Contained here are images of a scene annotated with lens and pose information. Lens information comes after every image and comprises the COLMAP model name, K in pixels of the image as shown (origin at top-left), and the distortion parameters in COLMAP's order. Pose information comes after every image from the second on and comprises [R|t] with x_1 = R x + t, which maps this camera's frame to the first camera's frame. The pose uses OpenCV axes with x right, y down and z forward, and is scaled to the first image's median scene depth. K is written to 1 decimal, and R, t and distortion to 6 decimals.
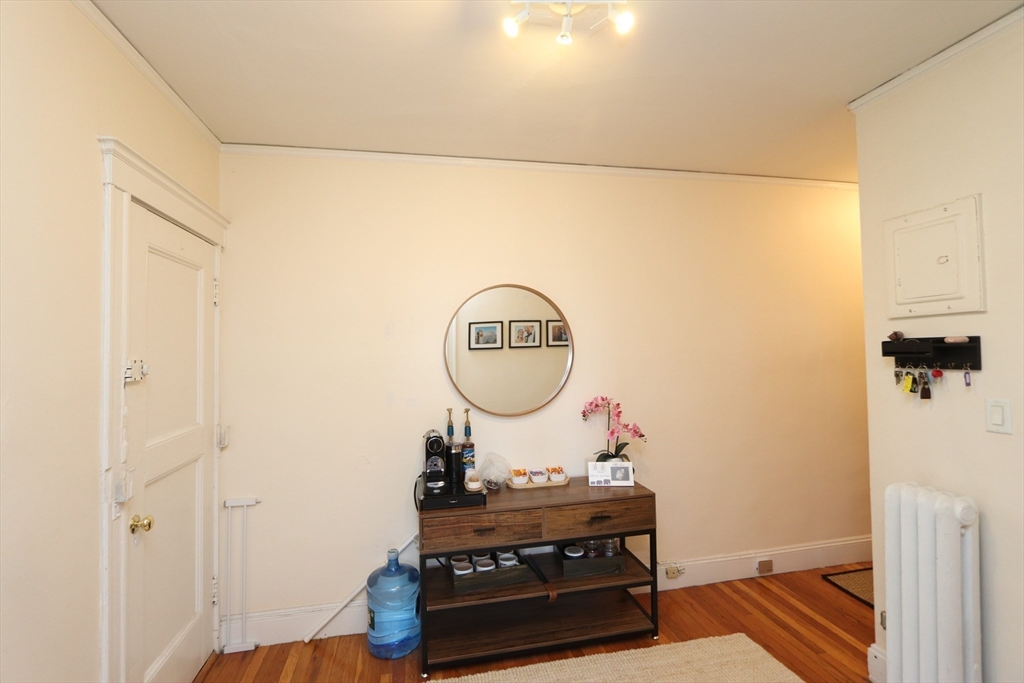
lens RADIAL K [[474.7, 0, 511.0], [0, 474.7, 340.2], [0, 0, 1]] dist [-0.011204, 0.004151]
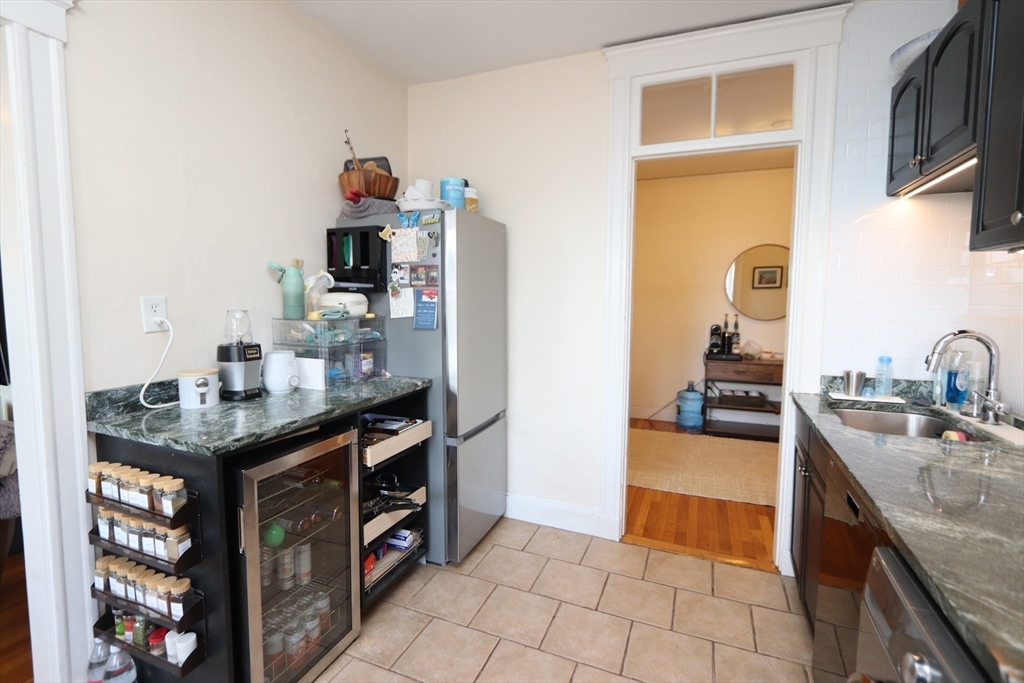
lens RADIAL K [[474.7, 0, 505.9], [0, 474.7, 333.8], [0, 0, 1]] dist [-0.011204, 0.004151]
pose [[0.821739, 0.068442, -0.565739, 0.221478], [-0.013588, 0.994832, 0.100617, 0.049191], [0.569702, -0.074993, 0.818423, -1.042228]]
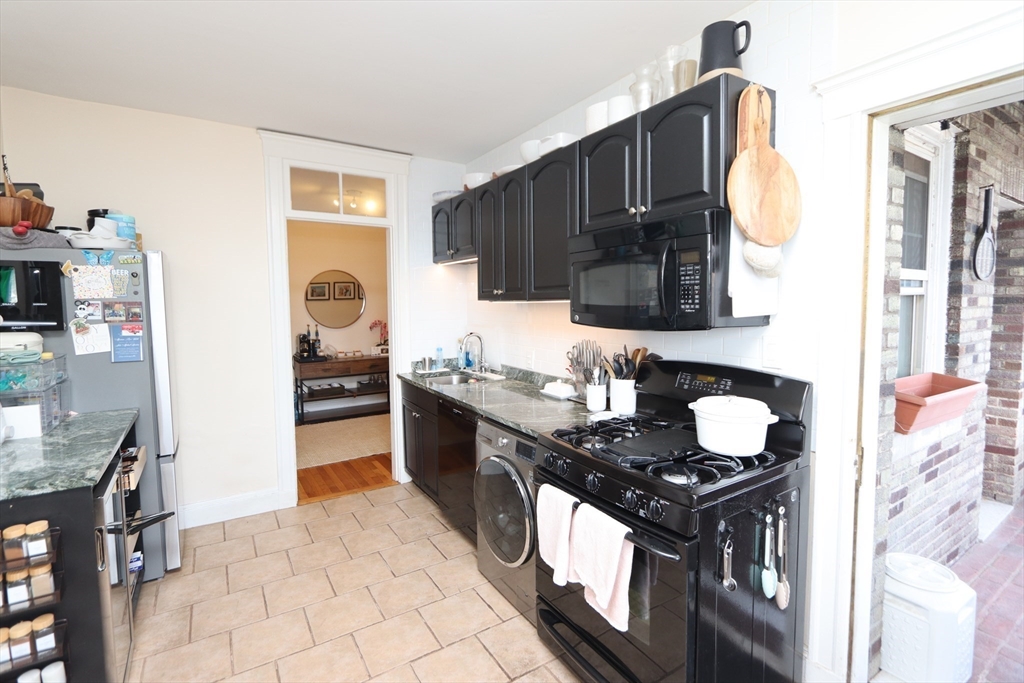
lens RADIAL K [[474.7, 0, 513.3], [0, 474.7, 335.4], [0, 0, 1]] dist [-0.011204, 0.004151]
pose [[0.934399, -0.012256, 0.356016, -0.019798], [-0.018191, 0.996462, 0.082049, -0.009753], [-0.355762, -0.083143, 0.930871, -1.525151]]
